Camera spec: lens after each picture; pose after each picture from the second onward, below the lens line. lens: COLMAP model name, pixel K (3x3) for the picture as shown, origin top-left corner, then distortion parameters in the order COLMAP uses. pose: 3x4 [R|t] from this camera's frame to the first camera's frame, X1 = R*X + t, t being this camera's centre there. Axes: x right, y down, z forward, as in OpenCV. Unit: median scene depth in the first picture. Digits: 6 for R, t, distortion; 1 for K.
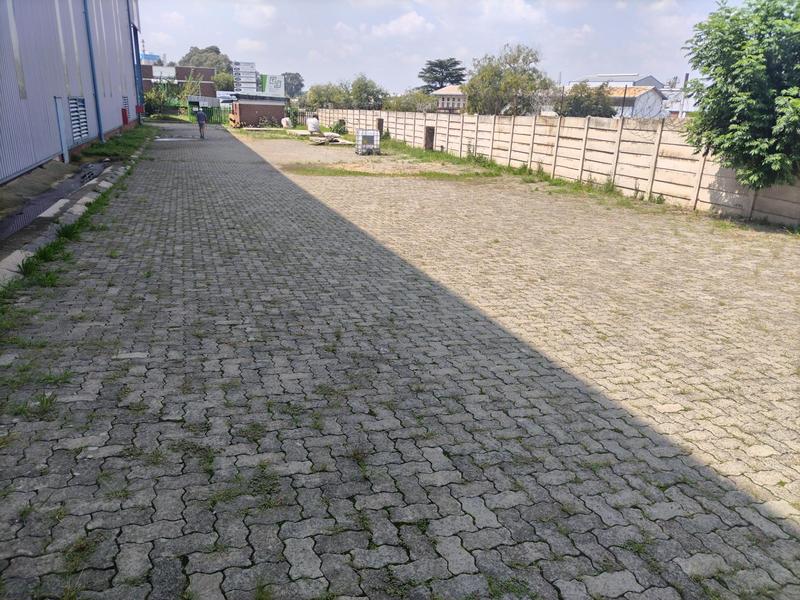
lens RADIAL K [[591.2, 0, 401.7], [0, 591.2, 295.3], [0, 0, 1]] dist [0.021634, -0.016971]
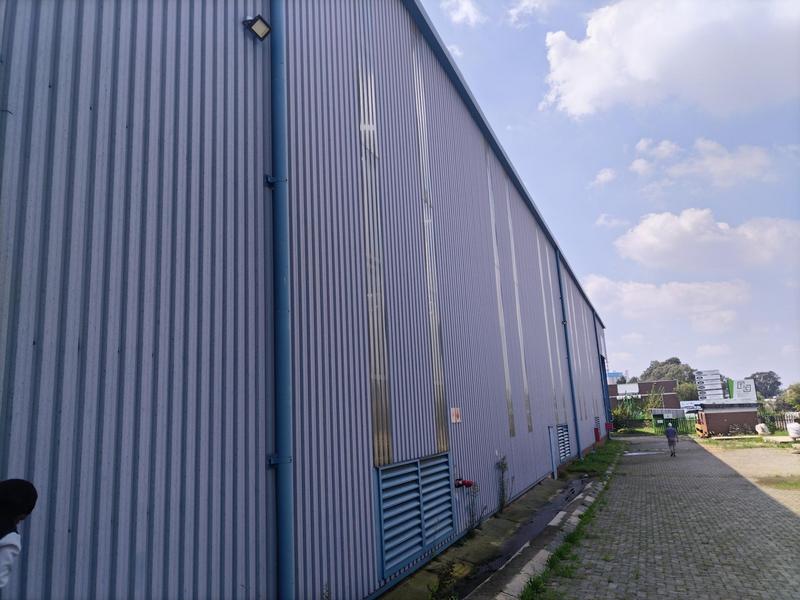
lens RADIAL K [[591.2, 0, 401.1], [0, 591.2, 292.7], [0, 0, 1]] dist [0.021634, -0.016971]
pose [[0.747361, -0.209935, -0.630380, 0.037986], [-0.127861, 0.885593, -0.446517, 0.018399], [0.652000, 0.414310, 0.635015, -0.118078]]
